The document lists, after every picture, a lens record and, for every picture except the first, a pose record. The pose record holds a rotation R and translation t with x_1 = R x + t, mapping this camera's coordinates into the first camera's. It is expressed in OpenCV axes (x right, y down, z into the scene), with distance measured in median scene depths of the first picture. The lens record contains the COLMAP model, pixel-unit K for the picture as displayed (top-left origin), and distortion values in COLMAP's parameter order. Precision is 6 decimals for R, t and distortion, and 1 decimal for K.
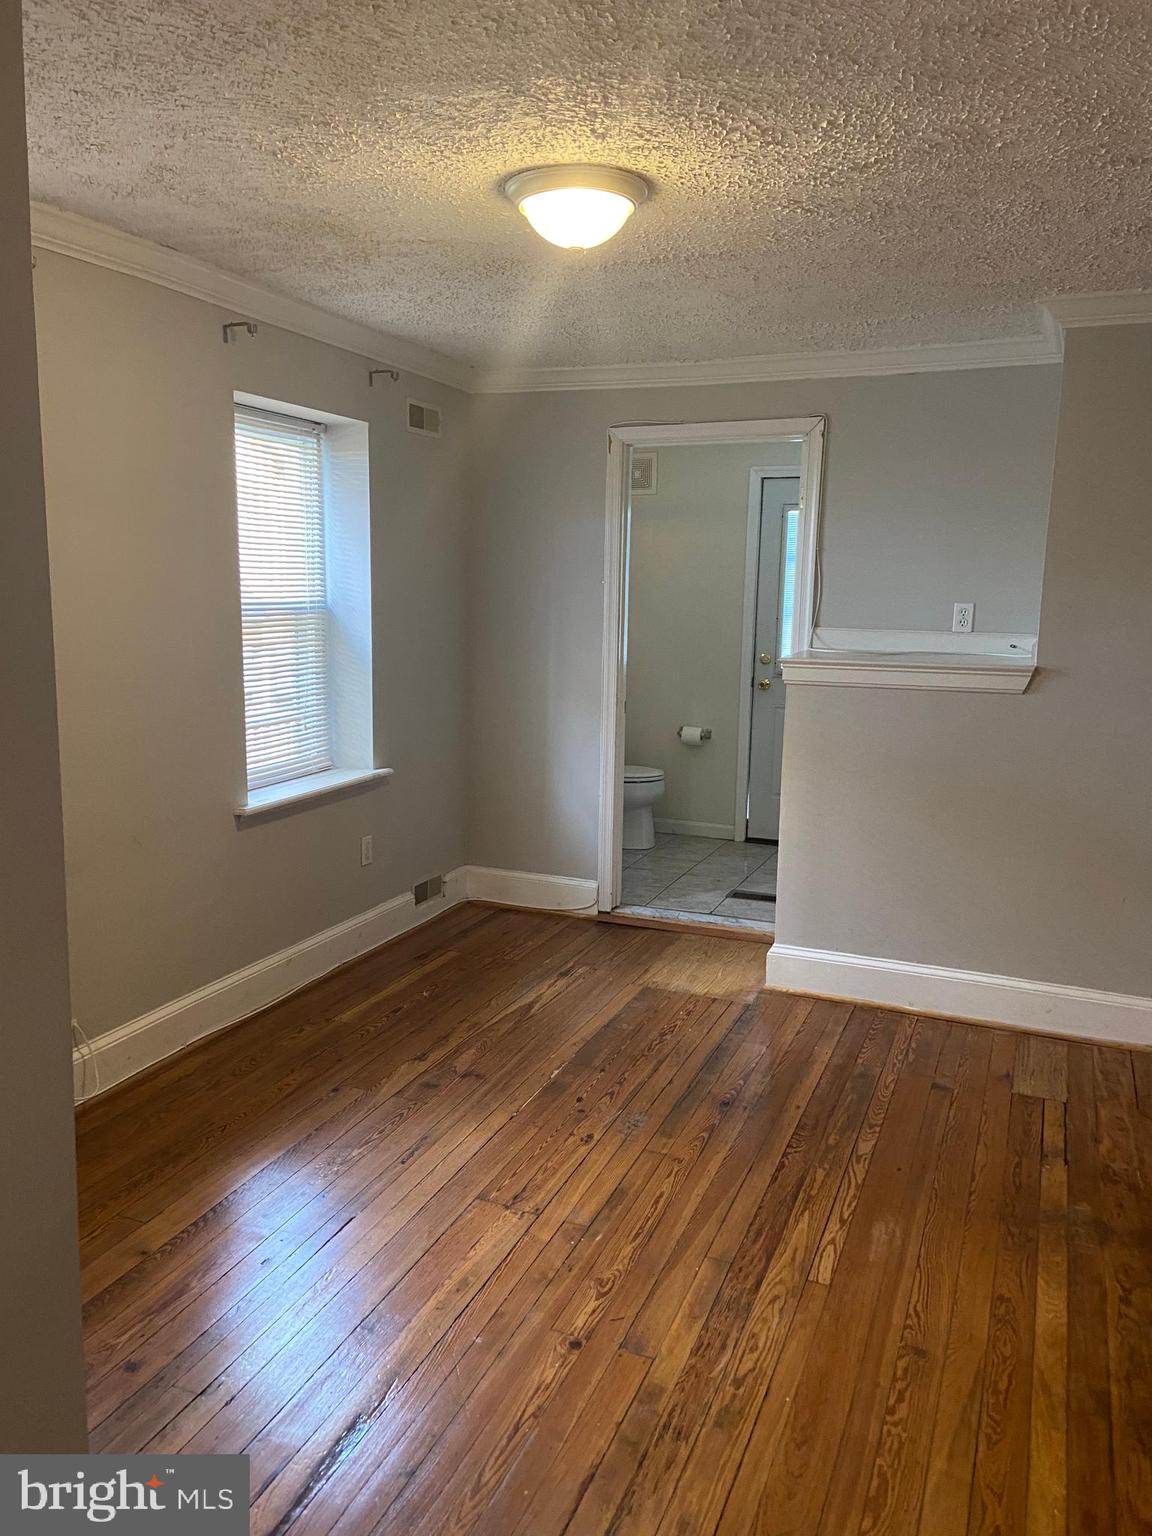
lens RADIAL K [[1157.6, 0, 577.6], [0, 1157.6, 761.2], [0, 0, 1]] dist [0.103355, -0.139500]
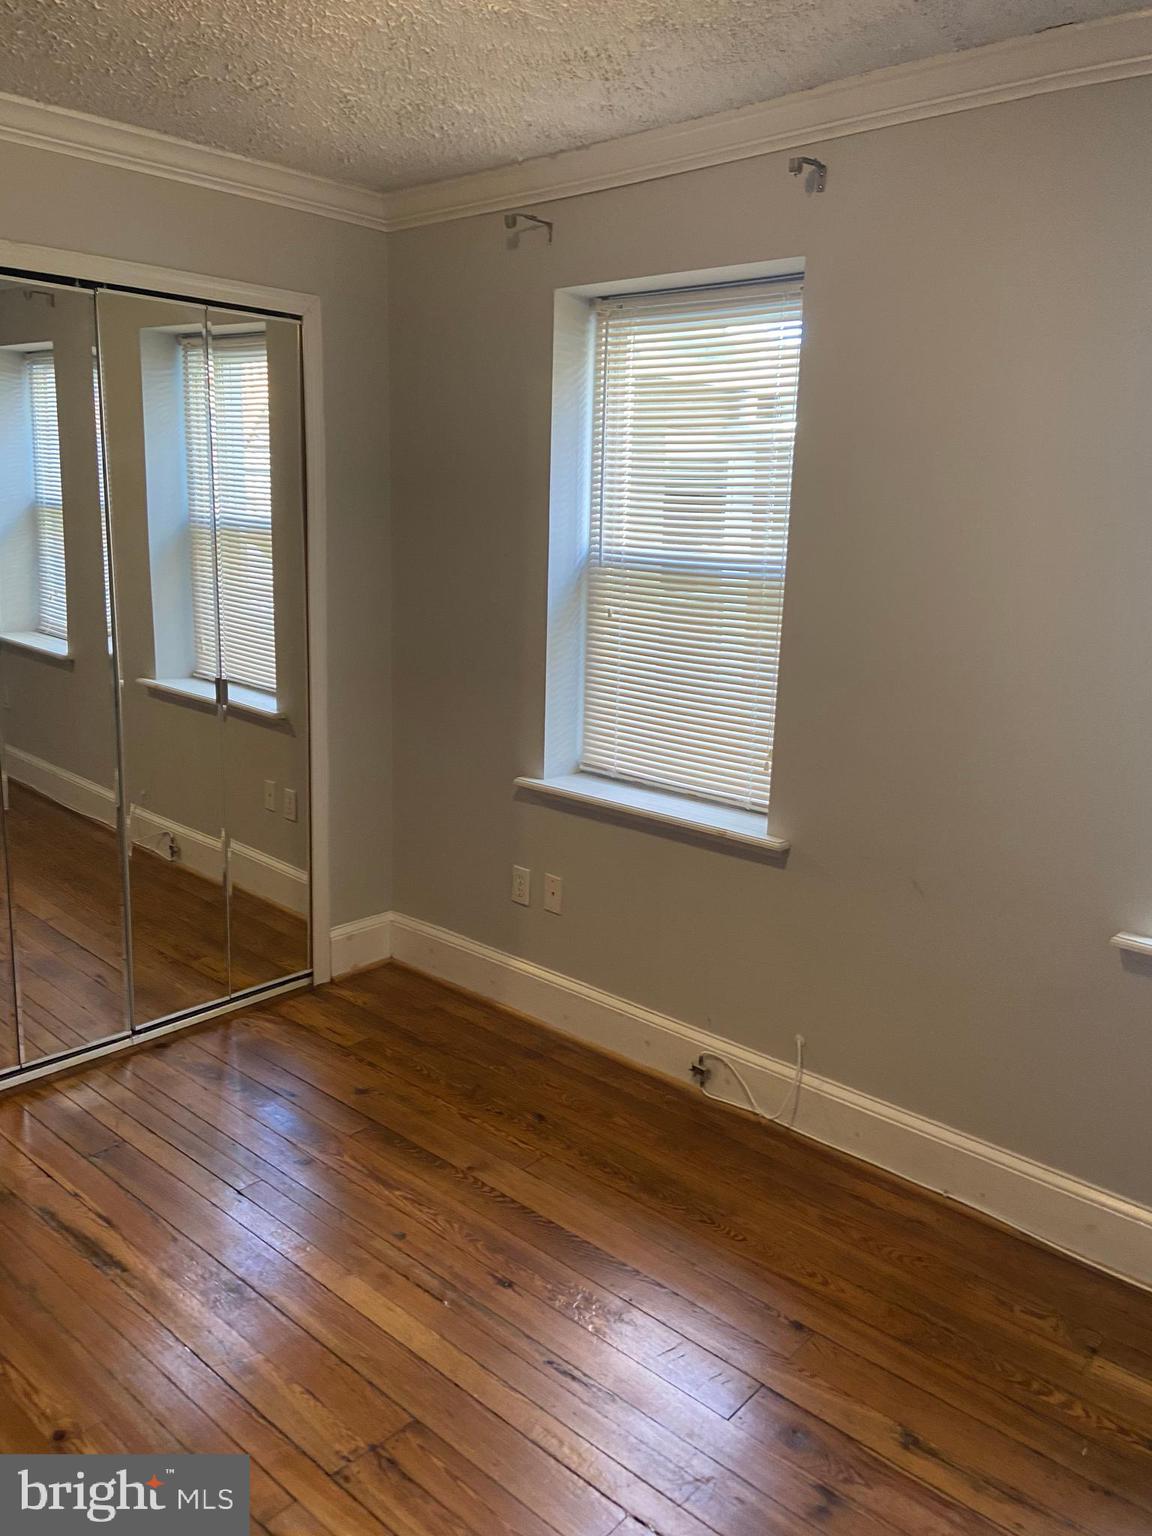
lens RADIAL K [[1157.6, 0, 577.6], [0, 1157.6, 761.2], [0, 0, 1]] dist [0.103355, -0.139500]
pose [[-0.346844, 0.154535, -0.925104, 0.379728], [-0.191543, 0.953876, 0.231155, -0.136377], [0.918156, 0.257372, -0.301246, 1.005703]]
